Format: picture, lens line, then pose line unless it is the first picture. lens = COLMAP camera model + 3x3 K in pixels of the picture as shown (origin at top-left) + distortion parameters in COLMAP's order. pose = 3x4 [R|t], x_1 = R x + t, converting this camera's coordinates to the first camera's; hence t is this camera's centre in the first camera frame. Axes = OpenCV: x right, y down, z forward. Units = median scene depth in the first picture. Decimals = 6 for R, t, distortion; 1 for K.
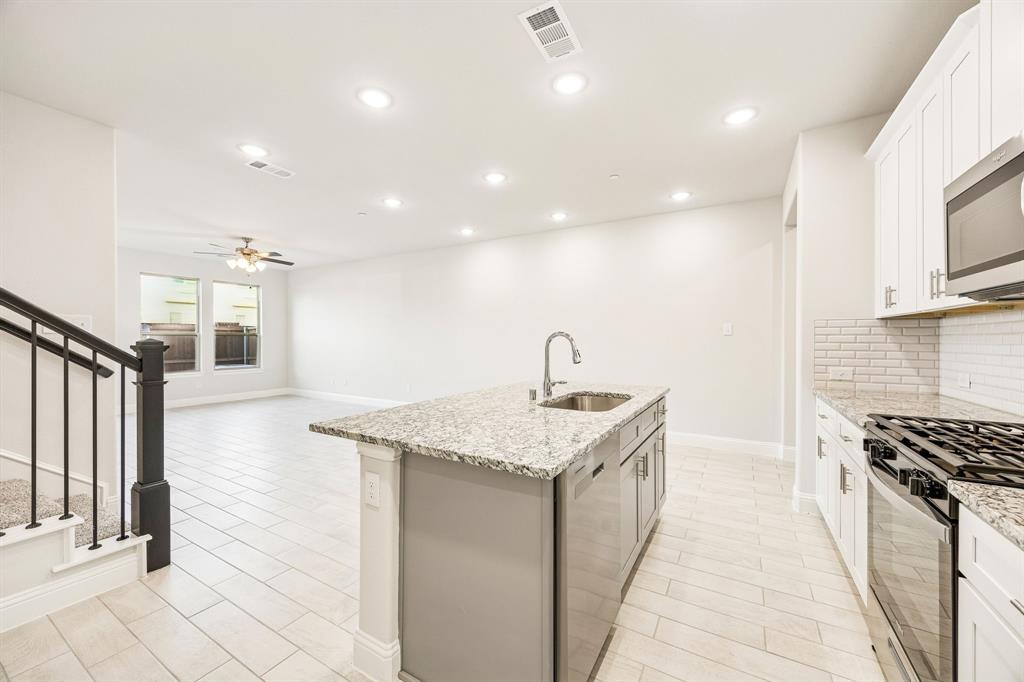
lens RADIAL K [[388.0, 0, 513.6], [0, 388.0, 336.5], [0, 0, 1]] dist [-0.000068, 0.000000]
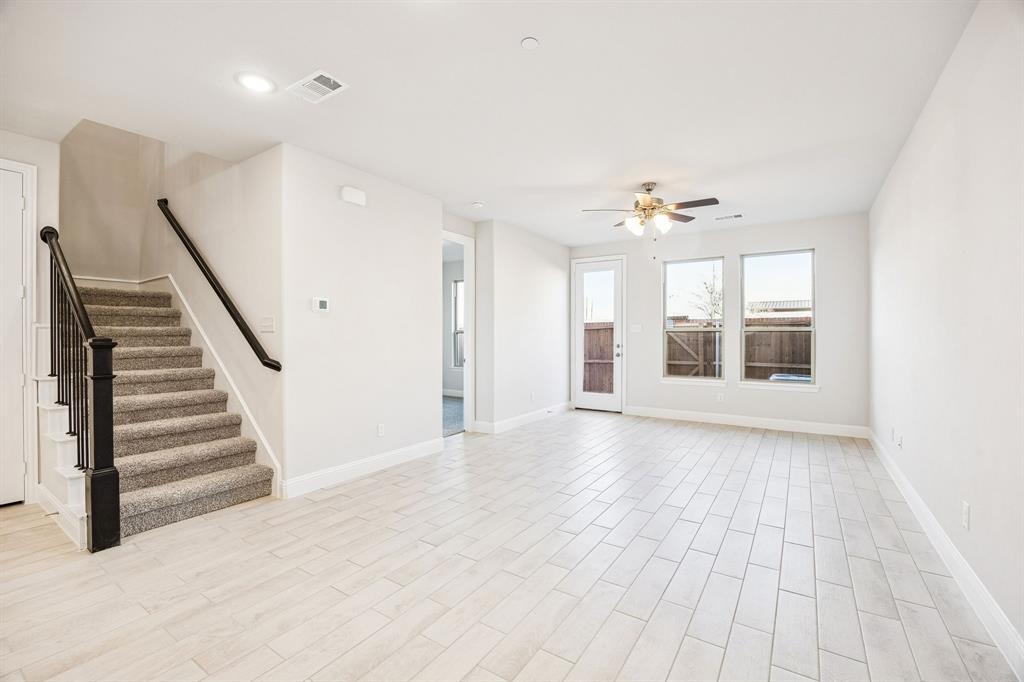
lens RADIAL K [[444.2, 0, 506.9], [0, 444.2, 337.9], [0, 0, 1]] dist [-0.016047, 0.001549]
pose [[-0.050695, 0.011005, -0.998654, 0.062688], [-0.003038, 0.999933, 0.011173, -0.000021], [0.998710, 0.003600, -0.050658, 0.633824]]
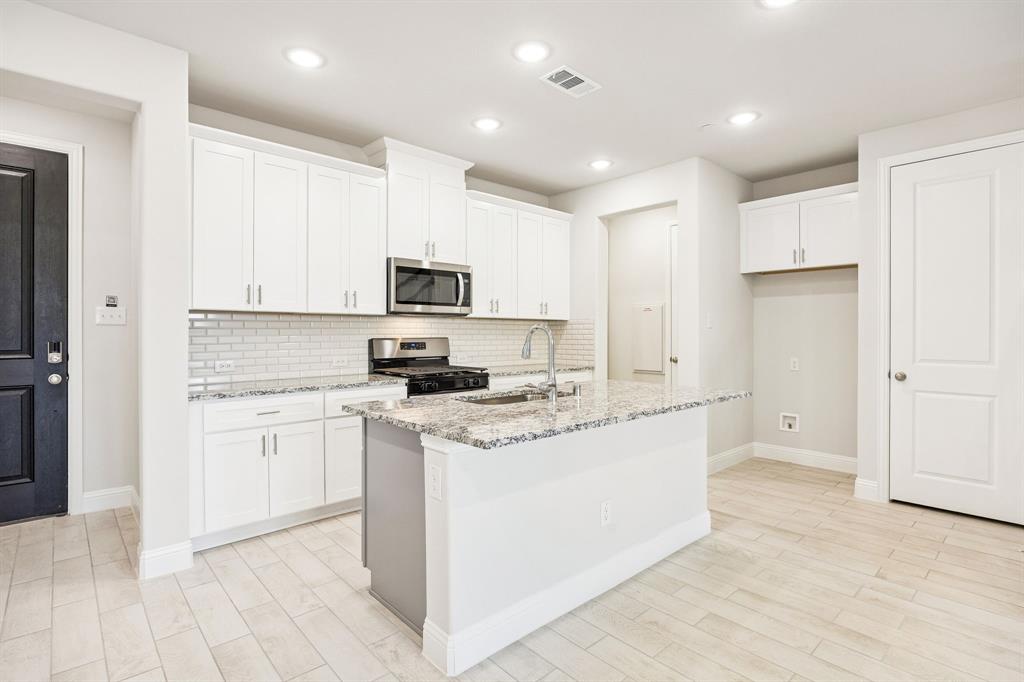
lens RADIAL K [[498.0, 0, 507.6], [0, 498.0, 335.4], [0, 0, 1]] dist [-0.005580, 0.000120]
pose [[-0.958800, 0.003069, 0.284067, -0.041228], [0.006146, 0.999932, 0.009940, -0.000385], [-0.284017, 0.011276, -0.958753, 0.656350]]
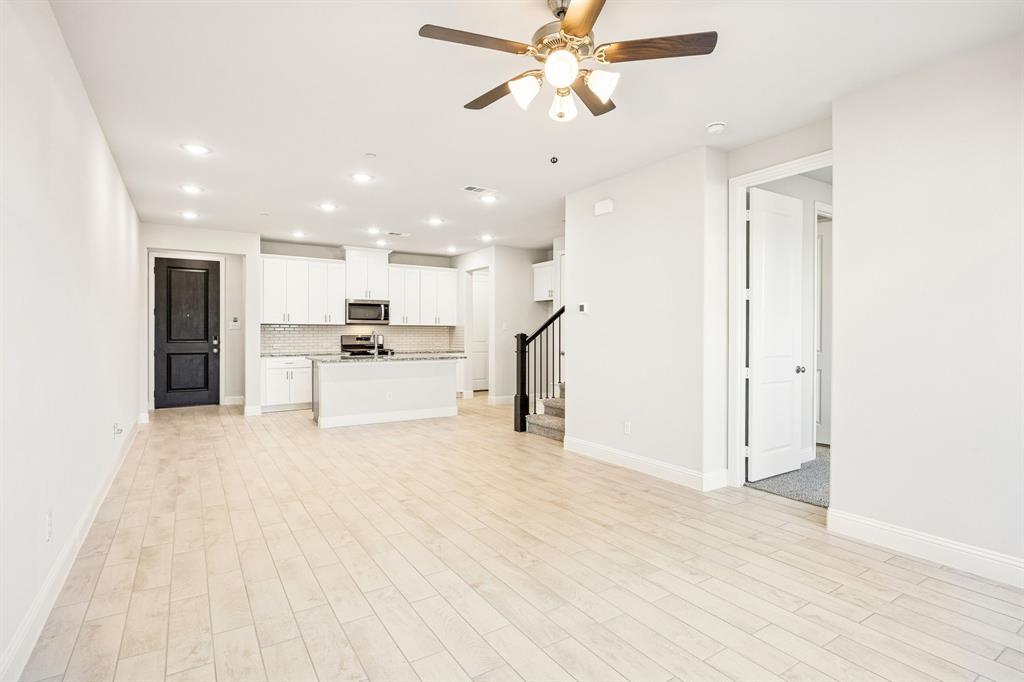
lens RADIAL K [[498.0, 0, 508.6], [0, 498.0, 339.2], [0, 0, 1]] dist [-0.005580, 0.000120]
pose [[-0.897521, -0.001106, 0.440969, -0.633703], [0.005463, 0.999892, 0.013626, 0.002686], [-0.440937, 0.014639, -0.897419, 1.073477]]
